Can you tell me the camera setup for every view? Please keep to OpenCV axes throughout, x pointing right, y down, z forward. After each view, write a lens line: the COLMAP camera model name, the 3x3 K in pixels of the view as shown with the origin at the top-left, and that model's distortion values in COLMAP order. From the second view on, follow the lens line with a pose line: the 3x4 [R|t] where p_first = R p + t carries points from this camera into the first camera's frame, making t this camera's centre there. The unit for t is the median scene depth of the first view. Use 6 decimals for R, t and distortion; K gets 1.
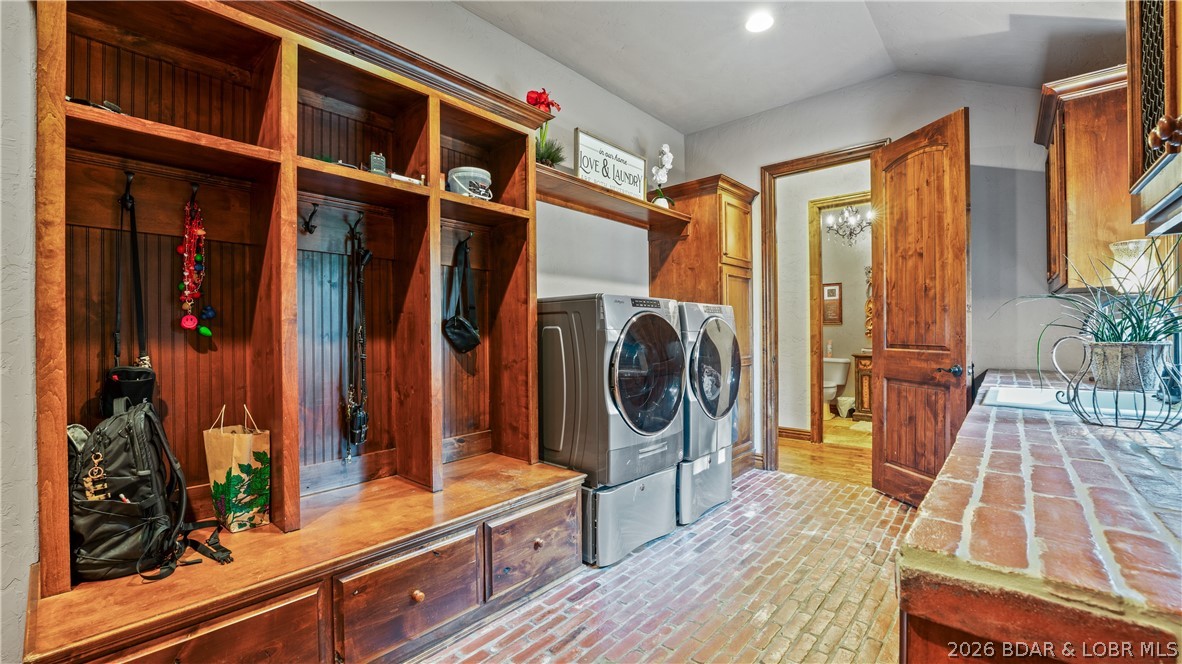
lens RADIAL K [[478.2, 0, 592.6], [0, 478.2, 330.2], [0, 0, 1]] dist [-0.000121, 0.000018]
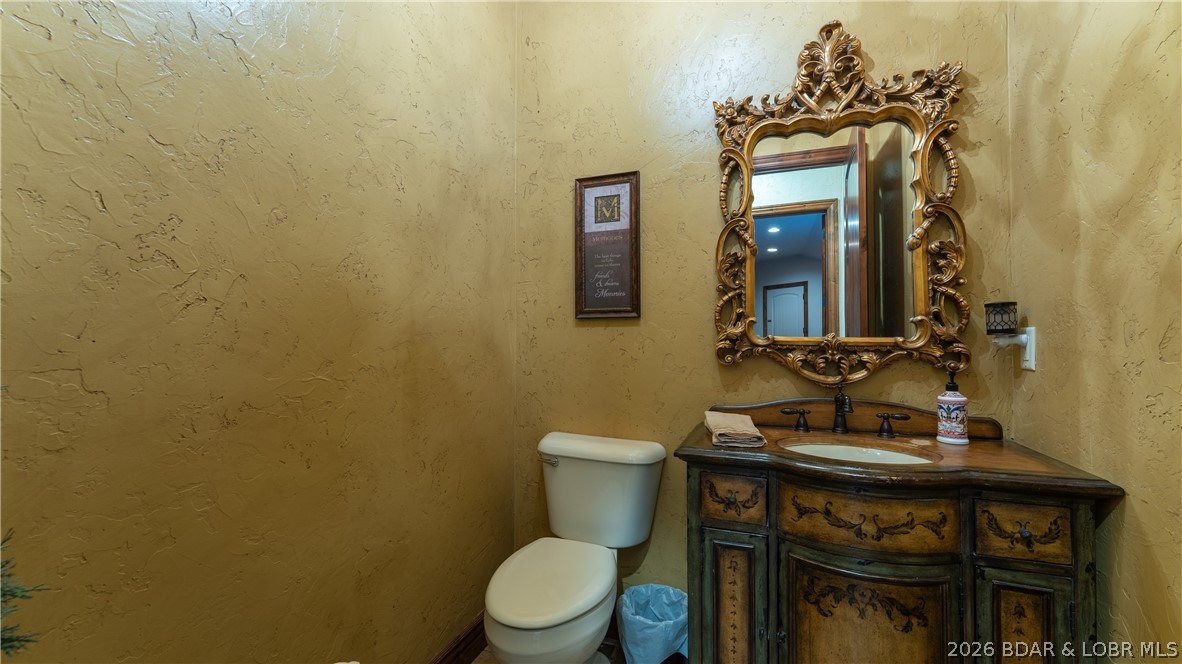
lens RADIAL K [[478.2, 0, 588.4], [0, 478.2, 332.1], [0, 0, 1]] dist [-0.000121, 0.000018]
pose [[0.934168, 0.007655, 0.356750, 0.394649], [-0.004584, 0.999945, -0.009453, -0.000819], [-0.356803, 0.007195, 0.934152, 0.749472]]
